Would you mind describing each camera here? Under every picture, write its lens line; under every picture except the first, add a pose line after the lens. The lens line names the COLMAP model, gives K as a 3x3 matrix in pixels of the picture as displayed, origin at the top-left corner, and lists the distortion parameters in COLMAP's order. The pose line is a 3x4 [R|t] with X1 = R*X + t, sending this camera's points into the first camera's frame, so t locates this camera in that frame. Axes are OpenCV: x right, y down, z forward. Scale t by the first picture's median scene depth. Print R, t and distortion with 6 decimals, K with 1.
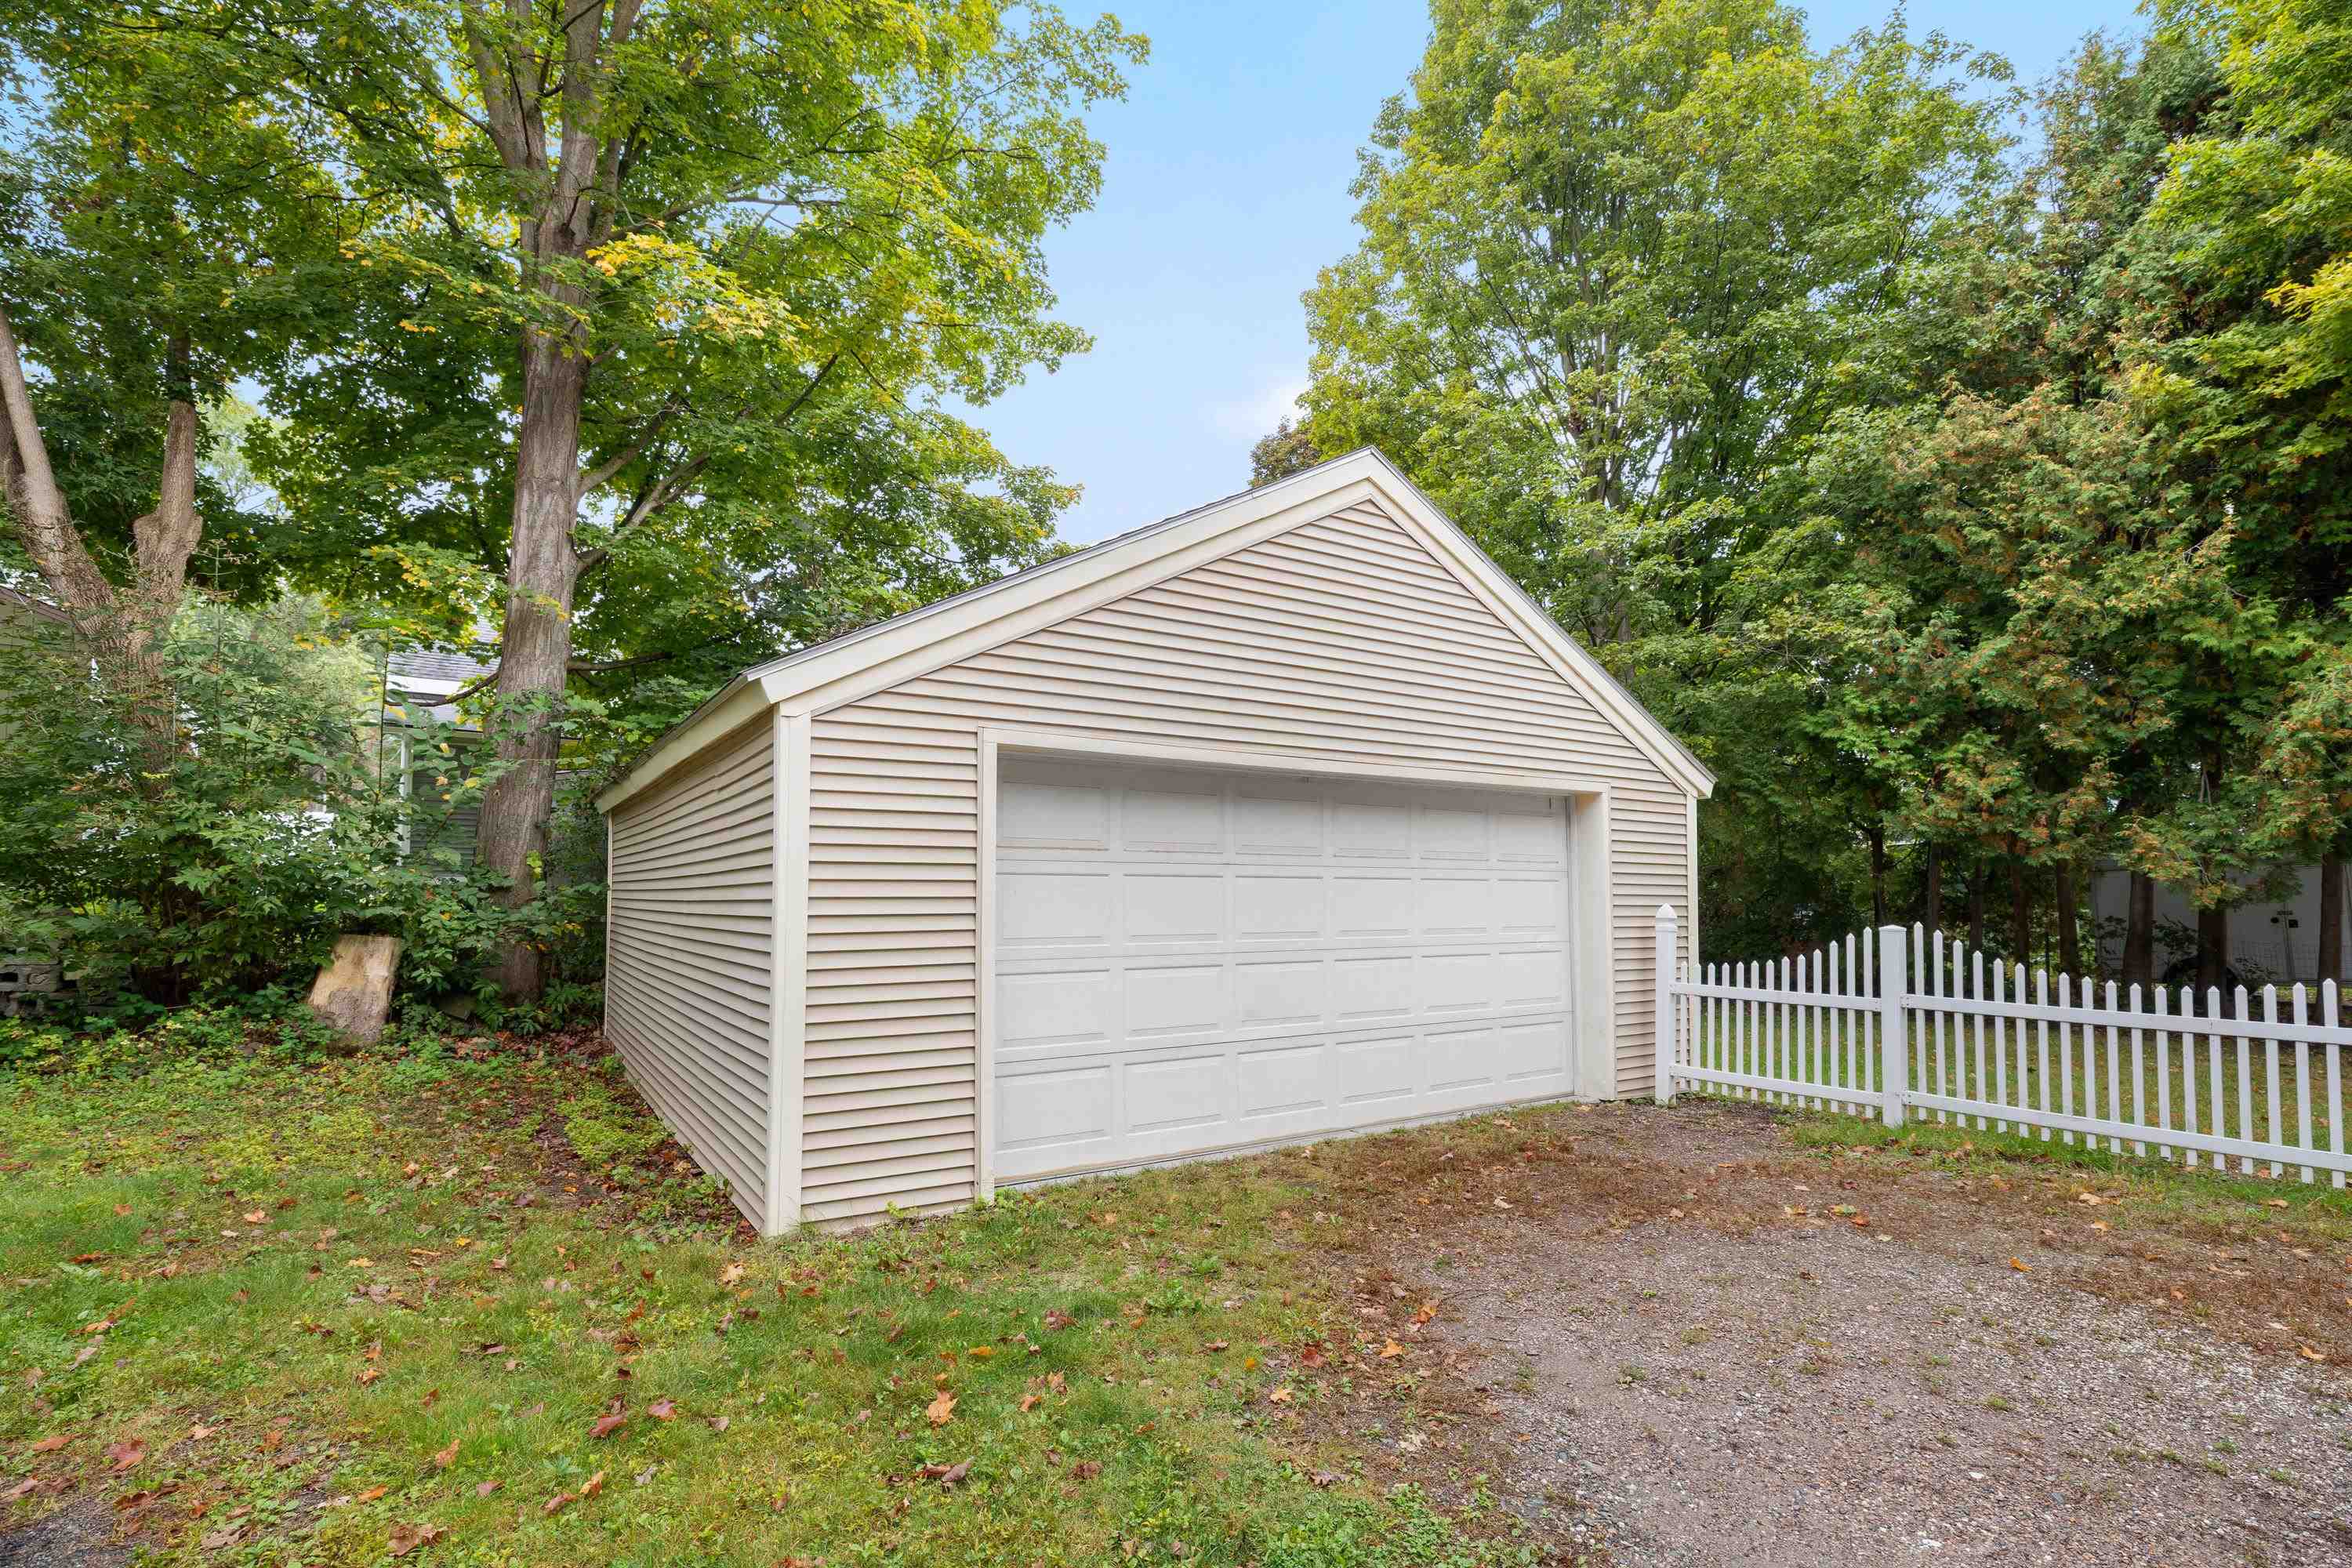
lens RADIAL K [[1073.8, 0, 1173.6], [0, 1073.8, 793.1], [0, 0, 1]] dist [-0.022532, 0.010251]
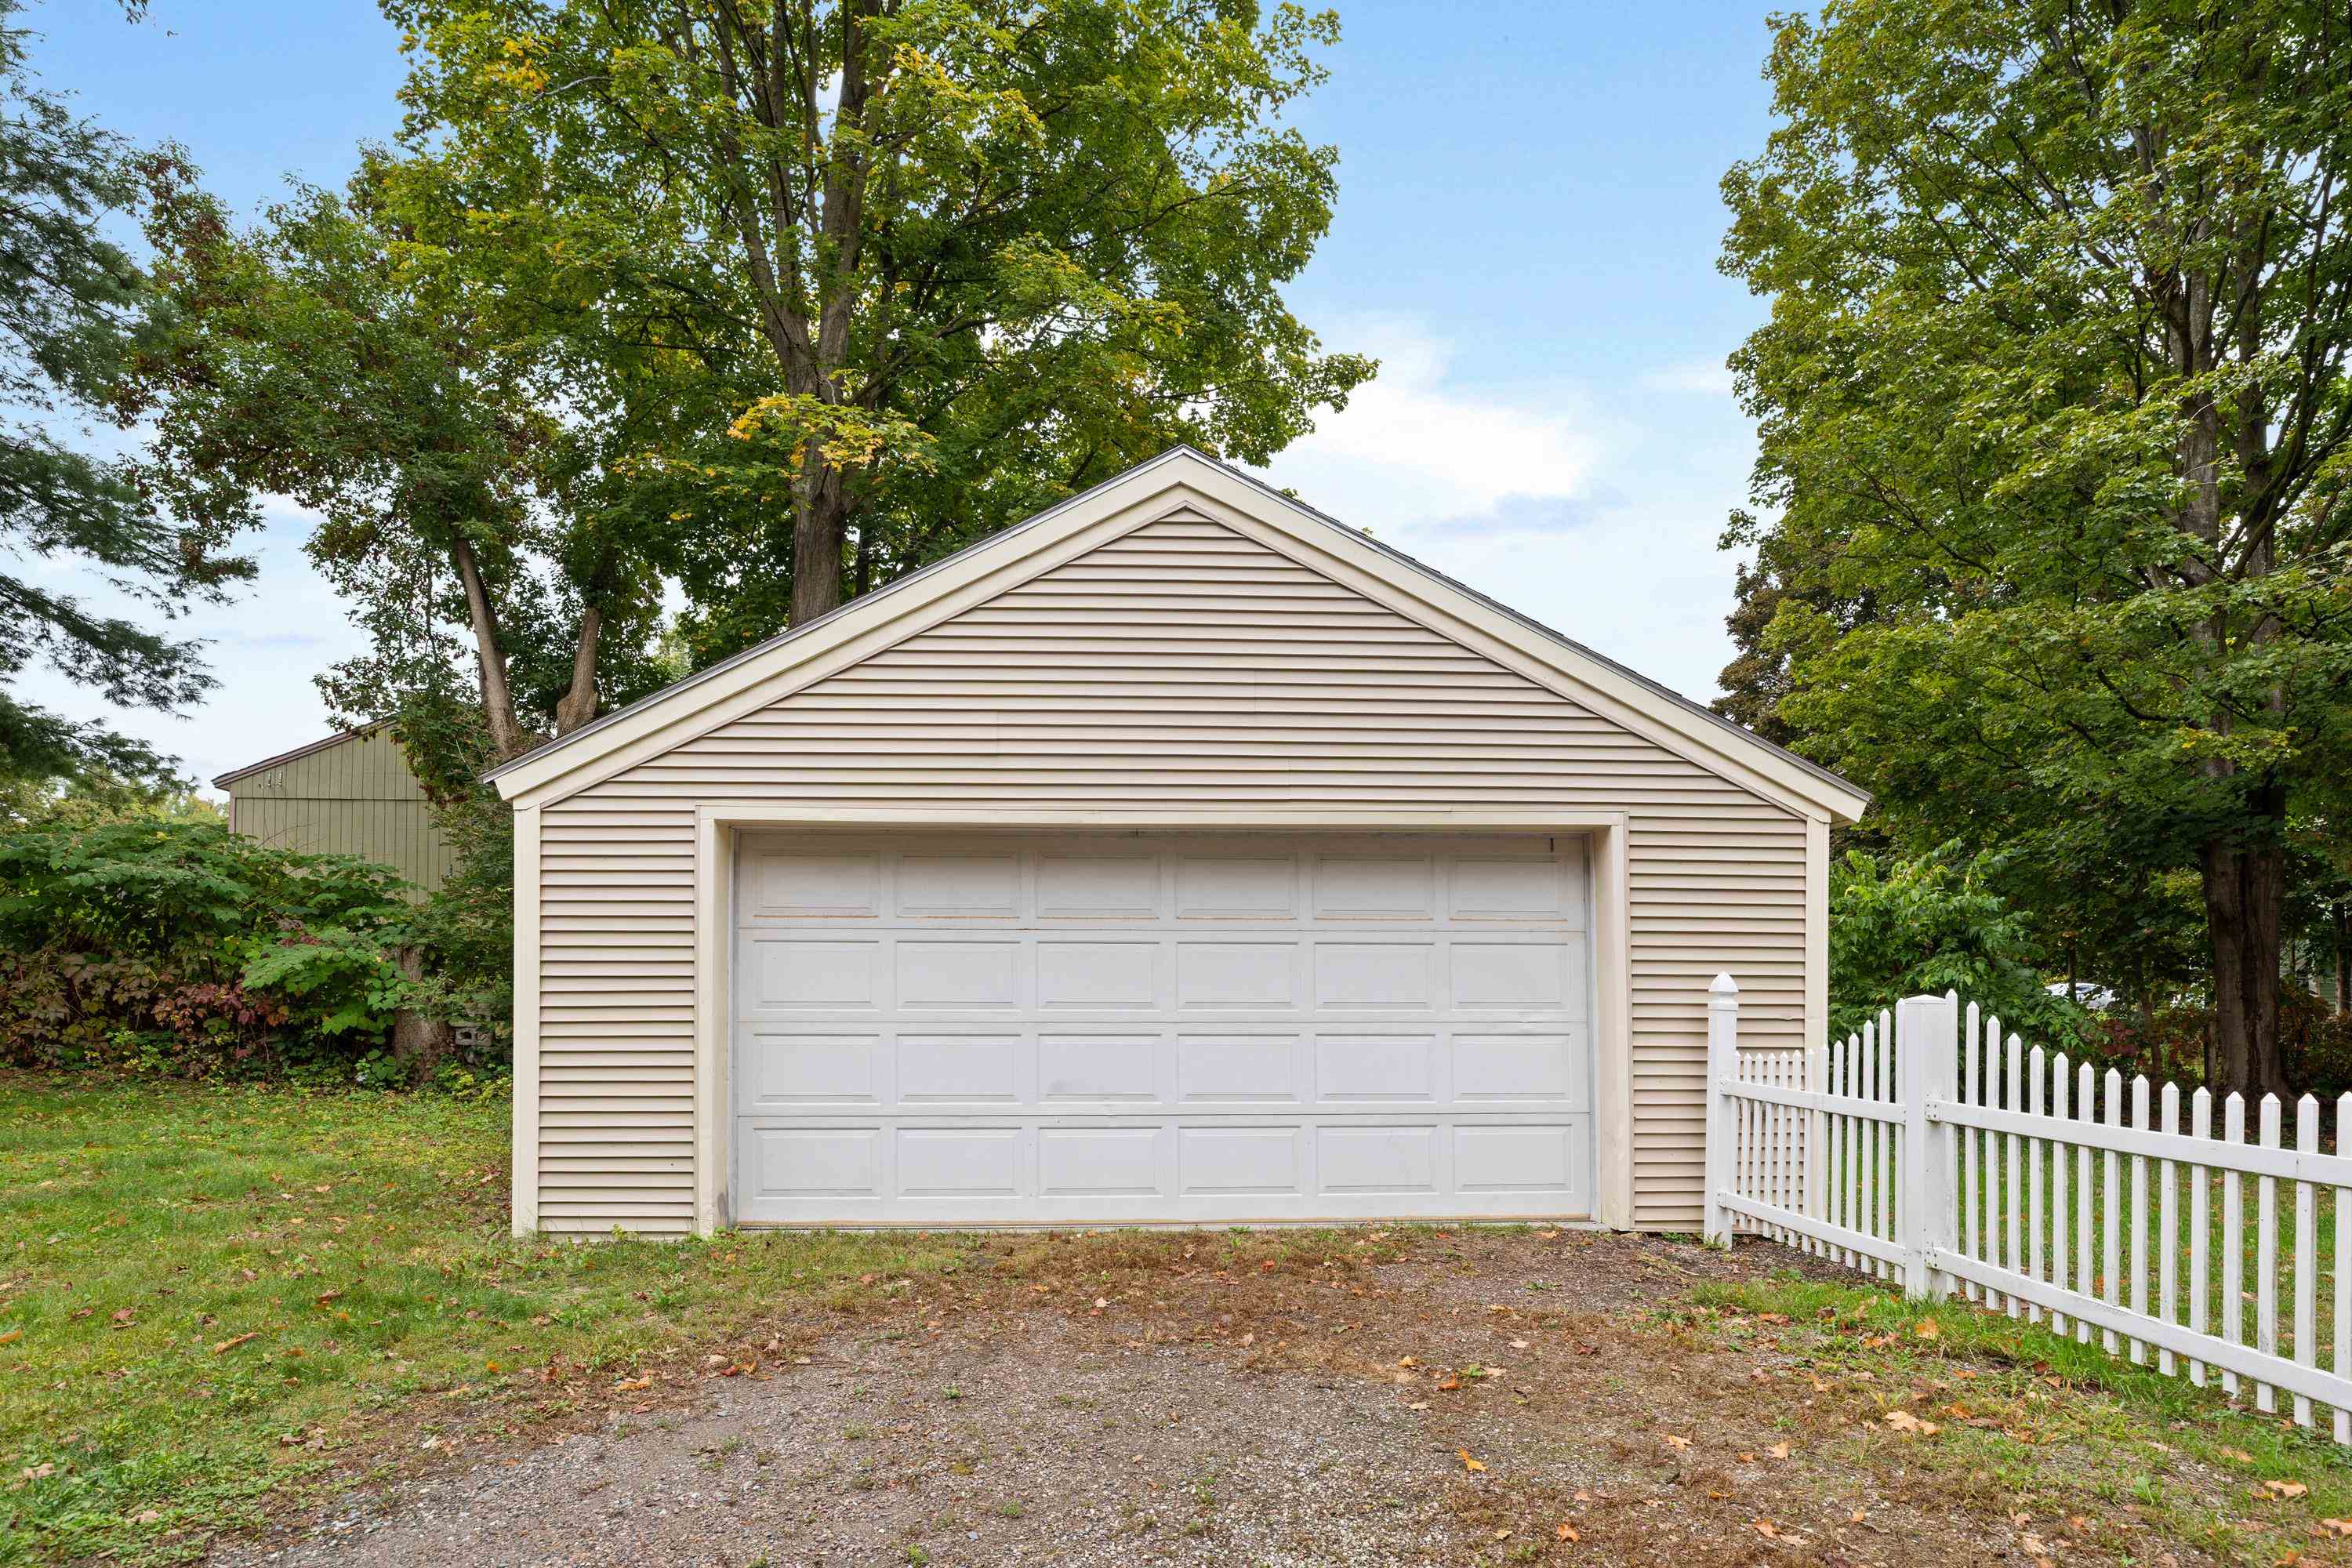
lens RADIAL K [[1144.9, 0, 1175.5], [0, 1144.9, 934.6], [0, 0, 1]] dist [-0.018254, 0.000082]
pose [[0.870516, -0.026228, -0.491440, 0.623945], [0.047171, 0.998428, 0.030271, 0.043977], [0.489874, -0.049533, 0.870385, 0.173122]]
